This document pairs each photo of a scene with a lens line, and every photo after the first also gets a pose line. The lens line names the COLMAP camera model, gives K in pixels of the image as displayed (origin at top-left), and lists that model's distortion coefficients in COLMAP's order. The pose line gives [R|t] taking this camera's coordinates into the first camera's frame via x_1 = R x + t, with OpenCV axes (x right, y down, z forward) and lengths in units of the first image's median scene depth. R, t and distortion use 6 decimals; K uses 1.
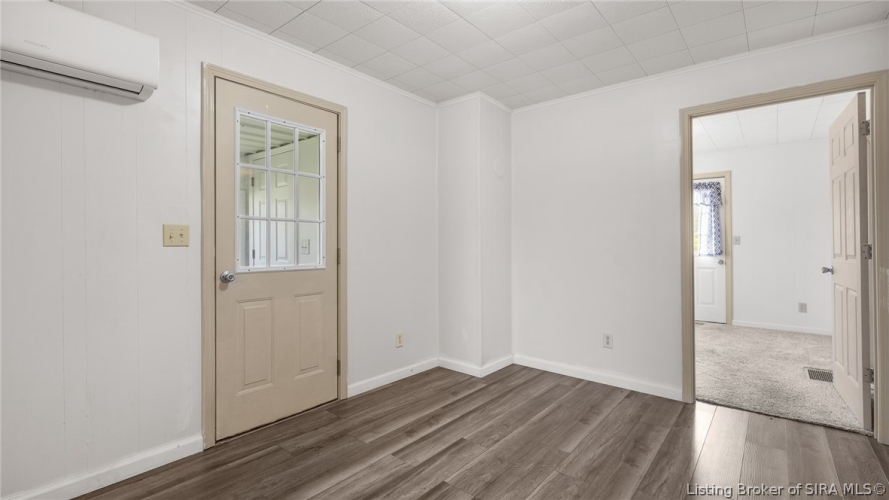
lens RADIAL K [[398.9, 0, 442.8], [0, 398.9, 234.2], [0, 0, 1]] dist [0.000627, -0.000028]
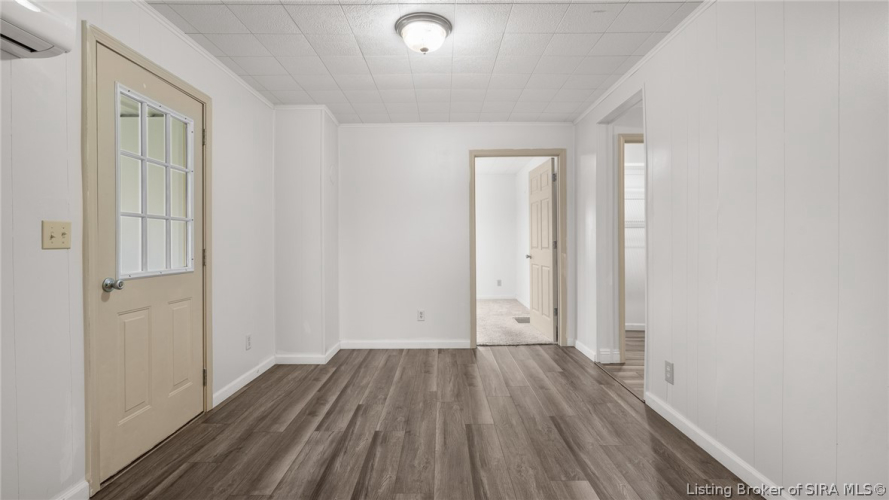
lens RADIAL K [[398.9, 0, 442.8], [0, 398.9, 234.2], [0, 0, 1]] dist [0.000627, -0.000028]
pose [[0.767718, 0.004305, 0.640773, -0.479601], [-0.004465, 0.999989, -0.001369, -0.000354], [-0.640772, -0.001810, 0.767729, -0.074743]]
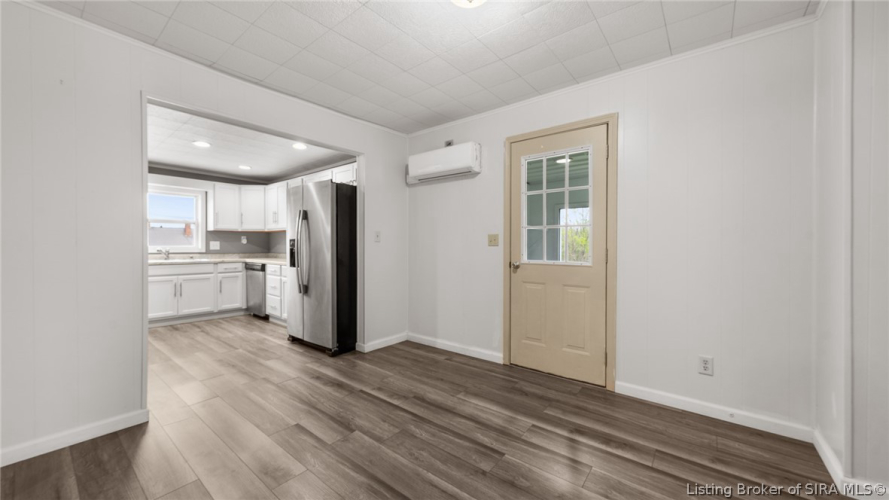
lens RADIAL K [[329.6, 0, 445.0], [0, 329.6, 247.2], [0, 0, 1]] dist [-0.009851, -0.000157]
pose [[0.019675, 0.003116, -0.999802, 0.685153], [0.017989, 0.999832, 0.003470, 0.022866], [0.999645, -0.018054, 0.019616, 0.612743]]
